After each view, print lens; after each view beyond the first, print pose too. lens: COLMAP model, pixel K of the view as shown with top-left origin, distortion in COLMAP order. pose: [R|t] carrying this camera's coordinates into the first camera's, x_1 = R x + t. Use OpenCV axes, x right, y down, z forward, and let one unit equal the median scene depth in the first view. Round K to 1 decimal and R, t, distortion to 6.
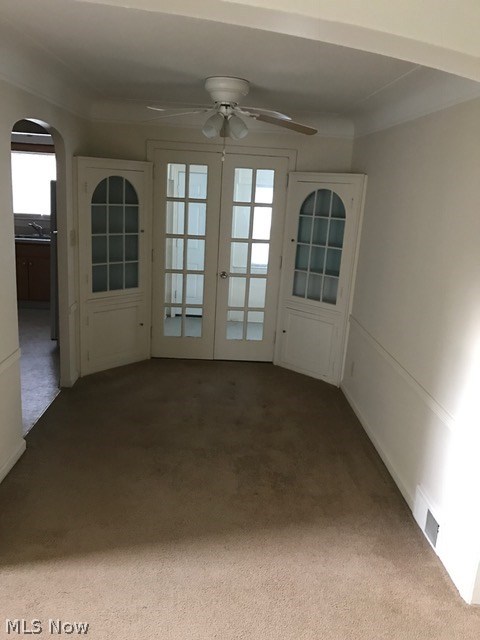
lens RADIAL K [[530.4, 0, 240.0], [0, 530.4, 320.0], [0, 0, 1]] dist [0.093444, -0.128711]
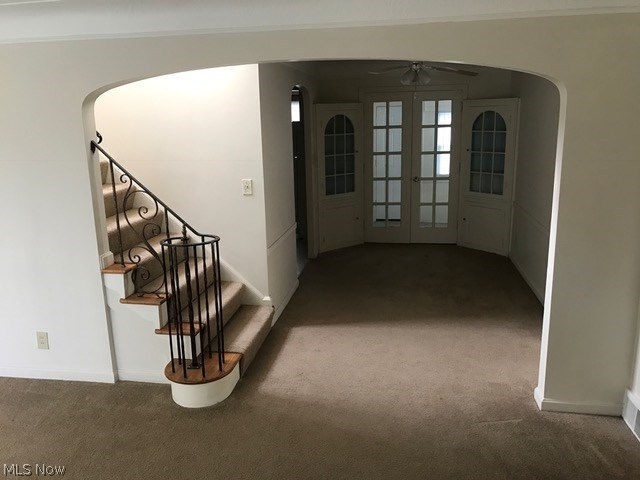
lens RADIAL K [[530.4, 0, 320.2], [0, 530.4, 236.2], [0, 0, 1]] dist [0.093444, -0.128711]
pose [[0.978919, -0.037254, -0.200822, -0.003281], [0.032123, 0.999070, -0.028754, 0.097091], [0.201706, 0.021697, 0.979206, -0.404864]]
